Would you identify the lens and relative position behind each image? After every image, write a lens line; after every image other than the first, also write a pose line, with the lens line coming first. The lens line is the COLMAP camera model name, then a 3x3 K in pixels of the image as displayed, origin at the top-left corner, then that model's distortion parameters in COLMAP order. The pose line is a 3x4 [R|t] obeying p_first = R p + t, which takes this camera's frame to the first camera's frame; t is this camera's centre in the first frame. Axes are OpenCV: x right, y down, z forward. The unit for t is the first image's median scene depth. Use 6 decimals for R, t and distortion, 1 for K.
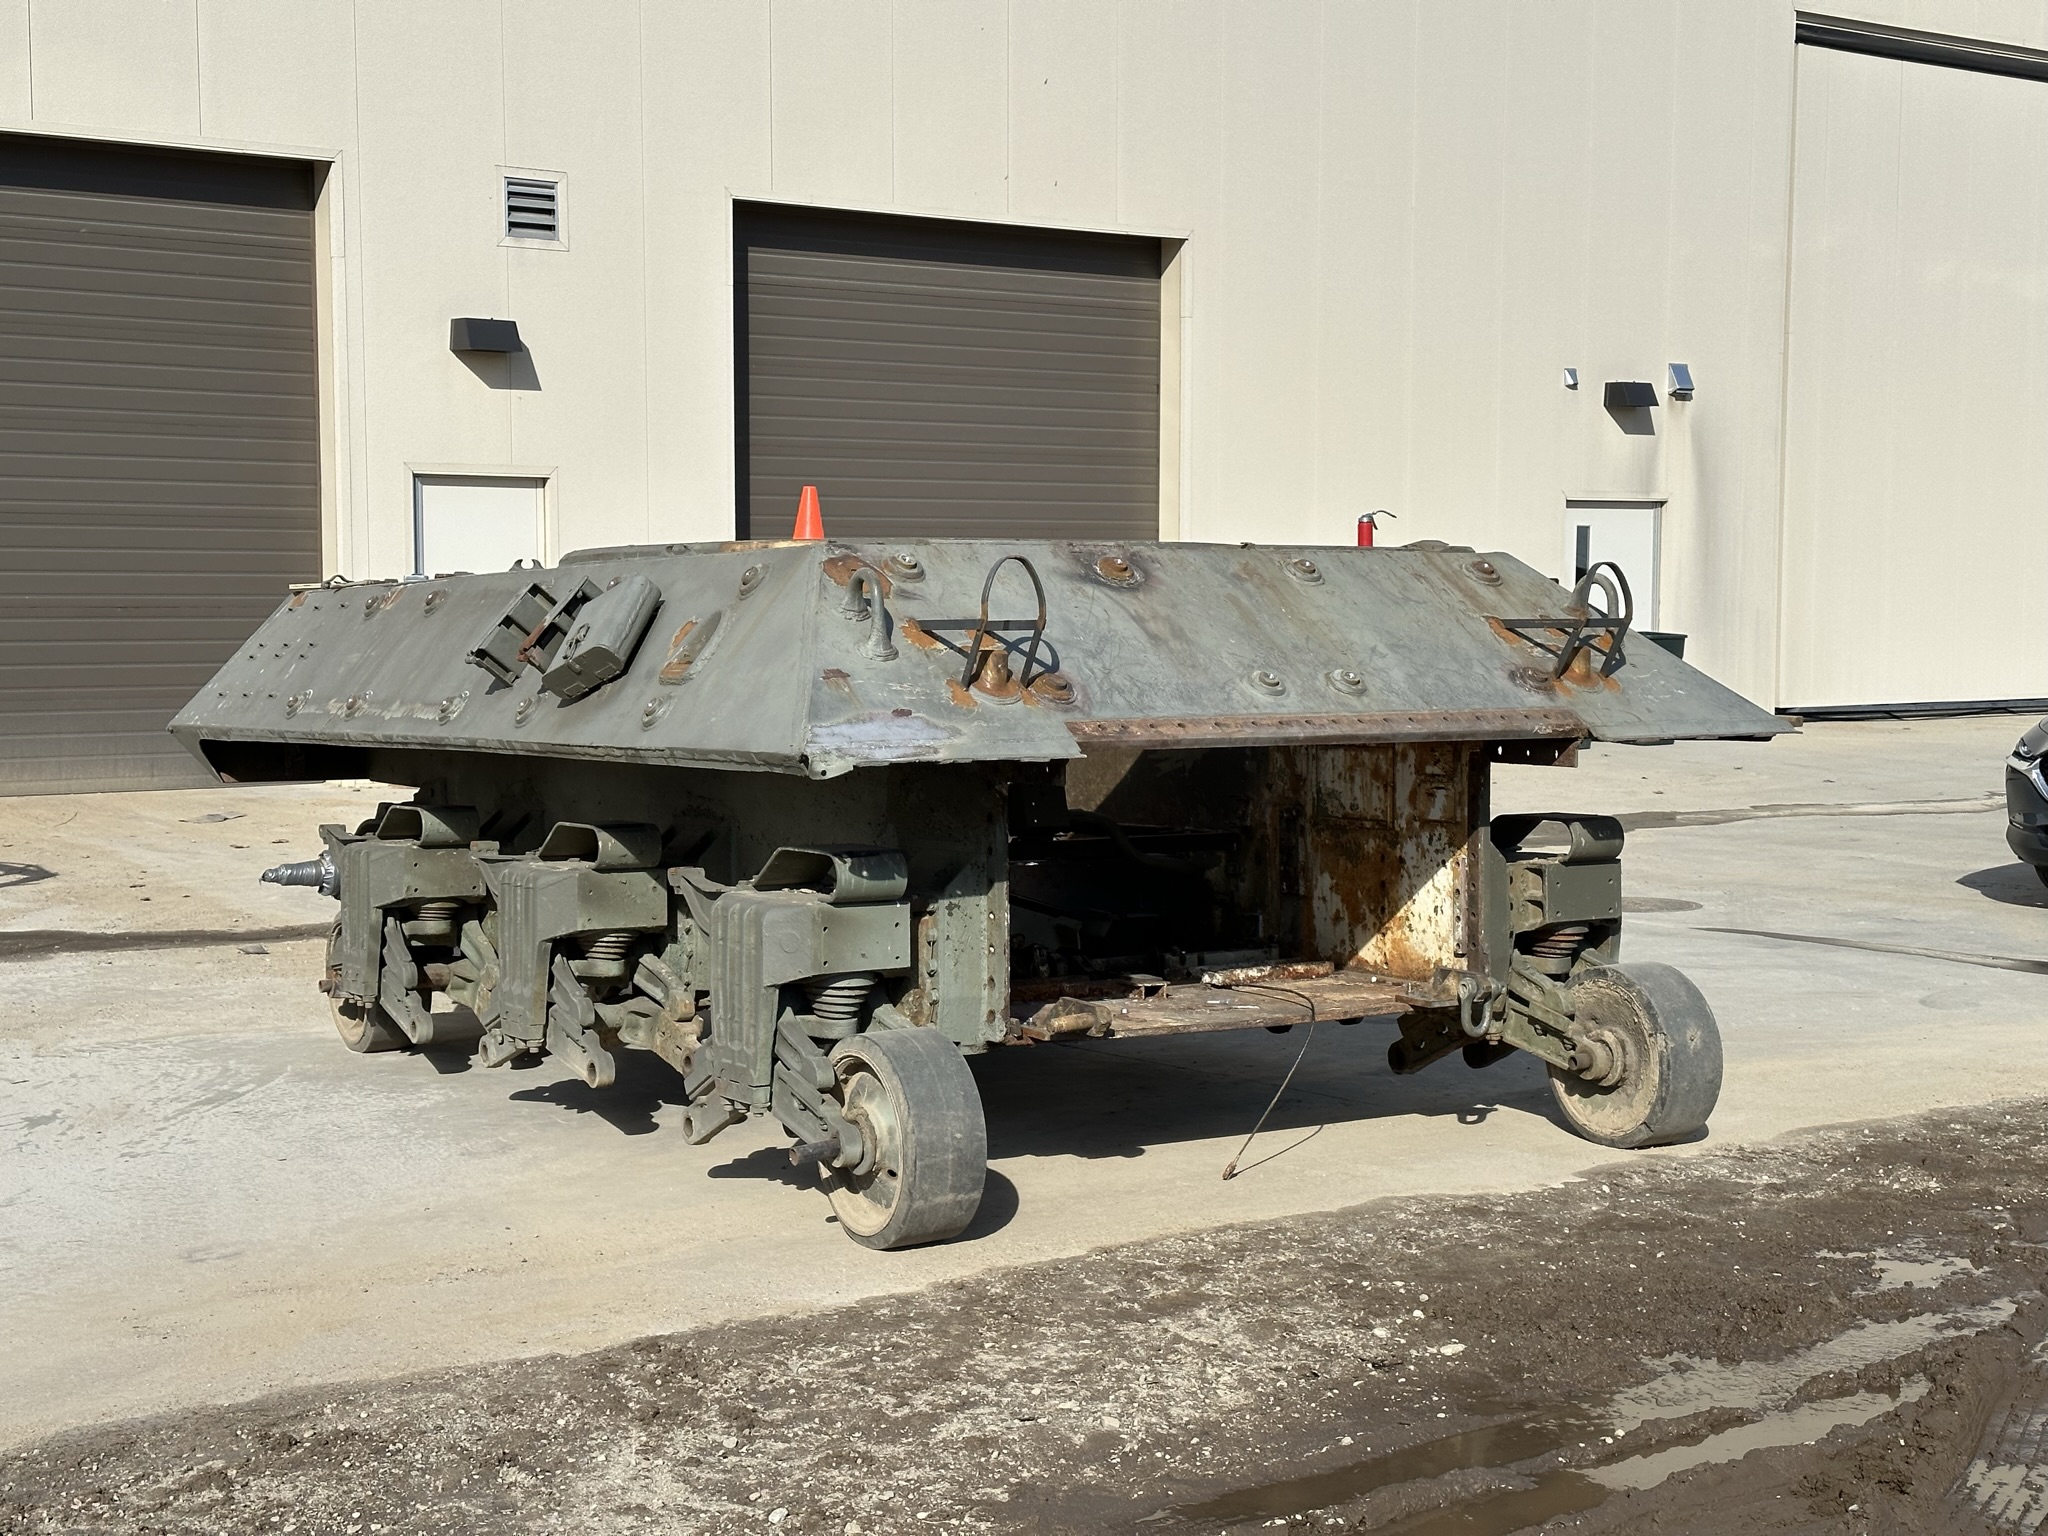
lens RADIAL K [[2353.8, 0, 1024.0], [0, 2353.8, 768.0], [0, 0, 1]] dist [-0.000933, -0.002300]
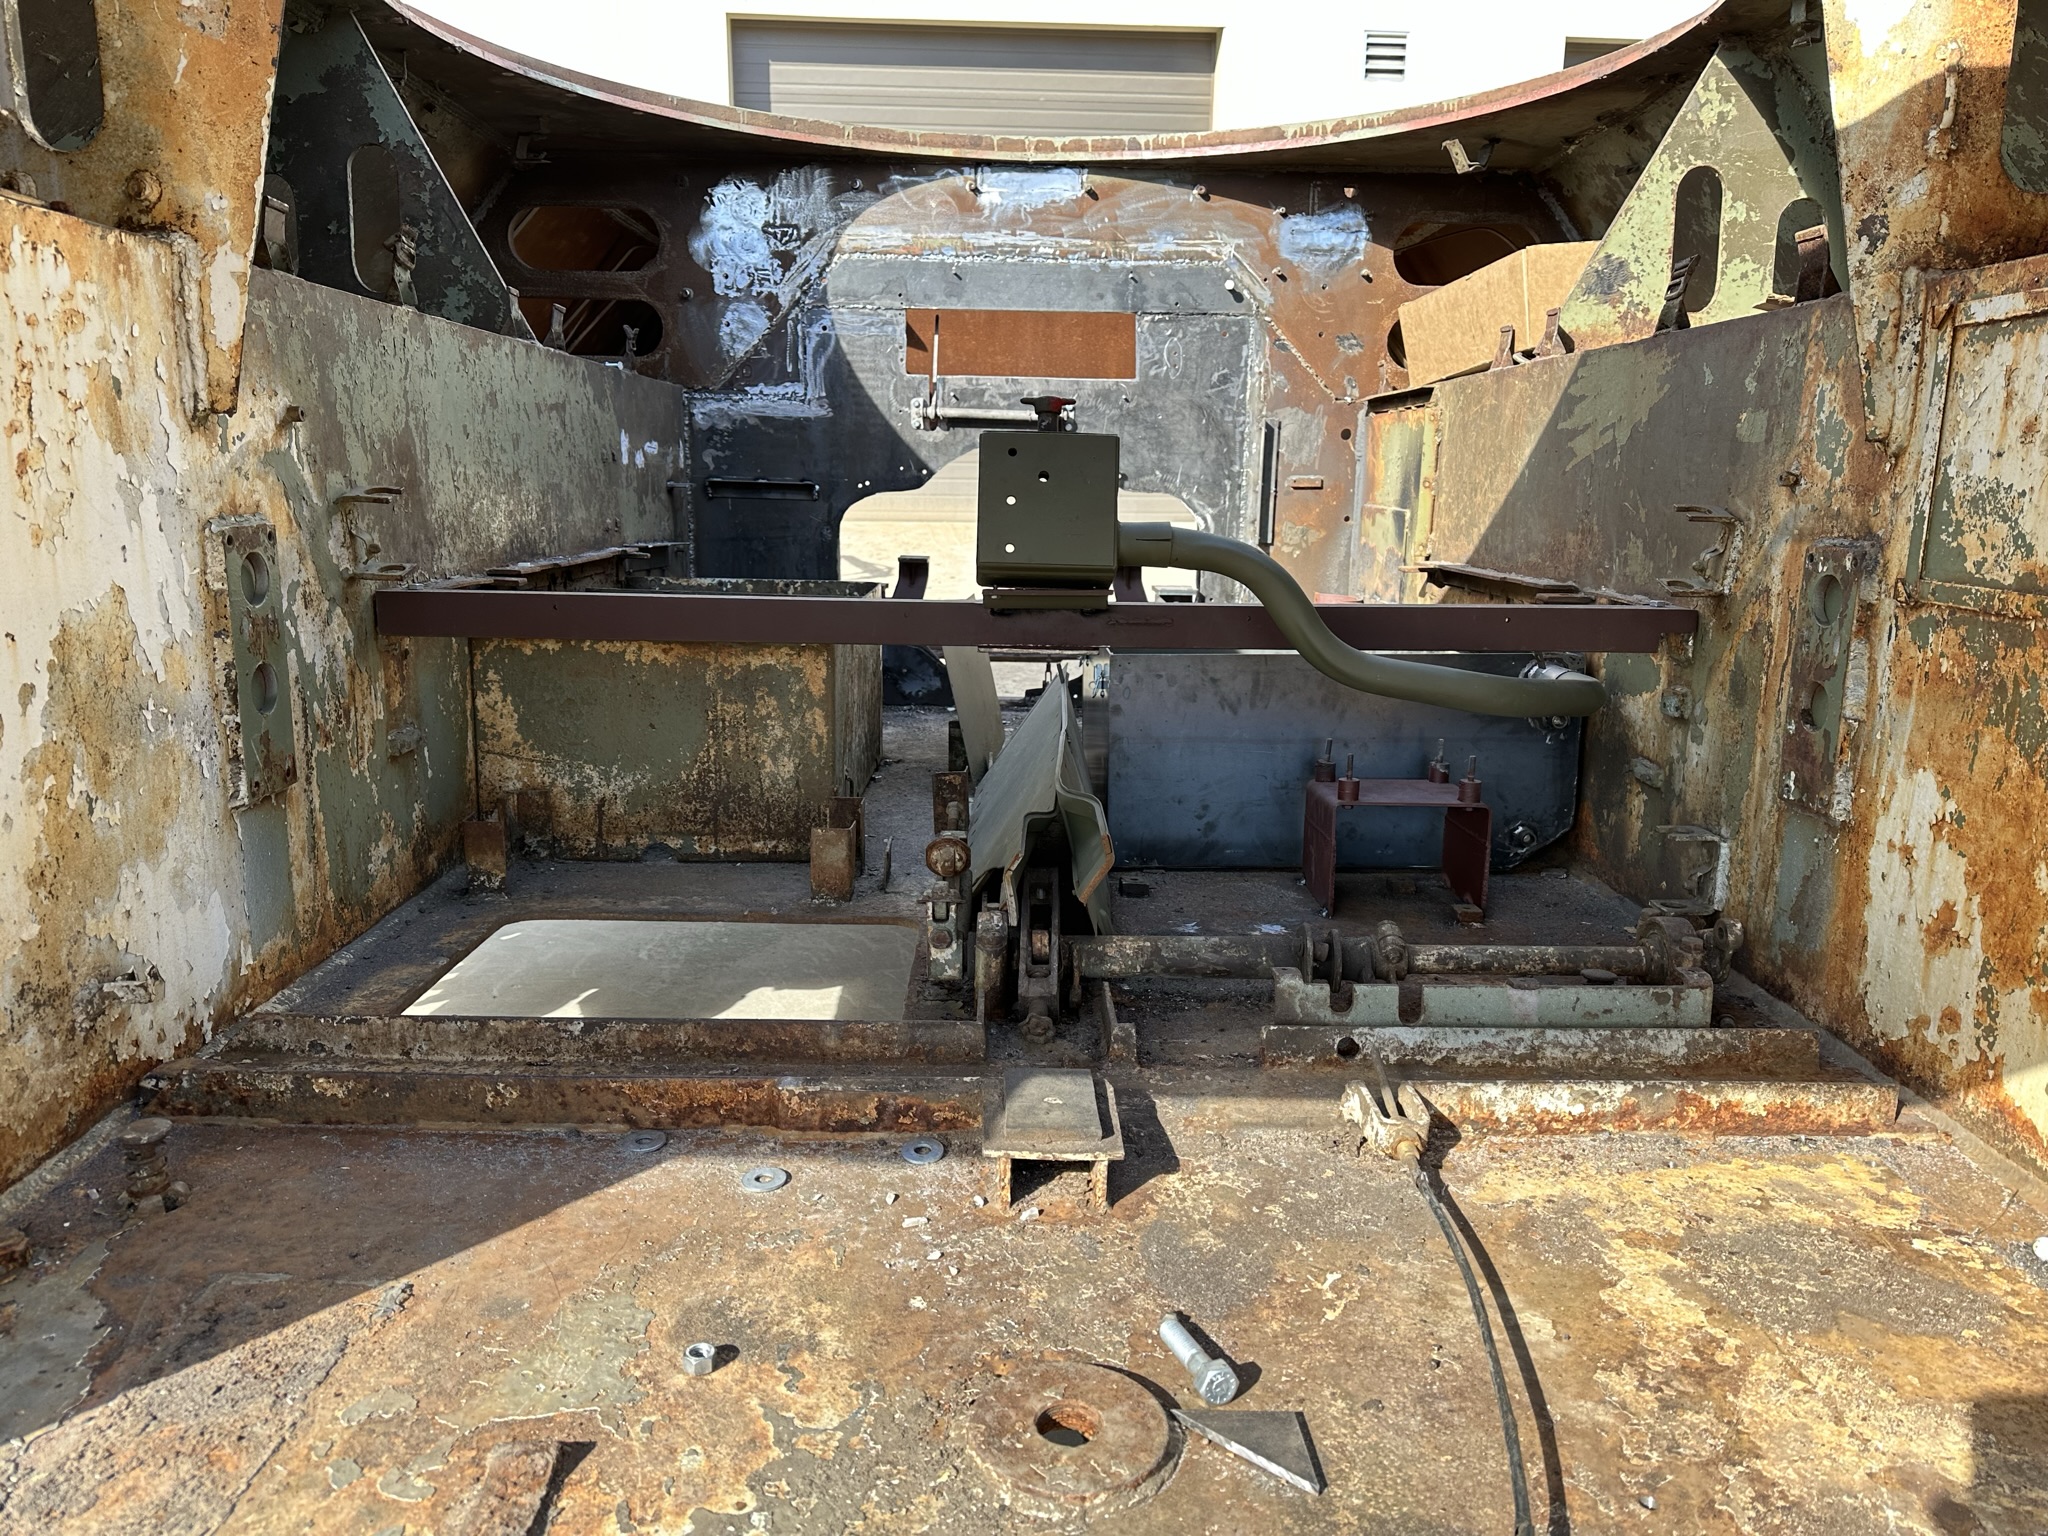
lens RADIAL K [[1440.3, 0, 1046.1], [0, 1440.3, 756.1], [0, 0, 1]] dist [0.027315, -0.035428]
pose [[0.877737, 0.121663, -0.463439, 0.115276], [-0.047983, 0.984683, 0.167622, 0.017530], [0.476734, -0.124891, 0.870131, 0.788576]]
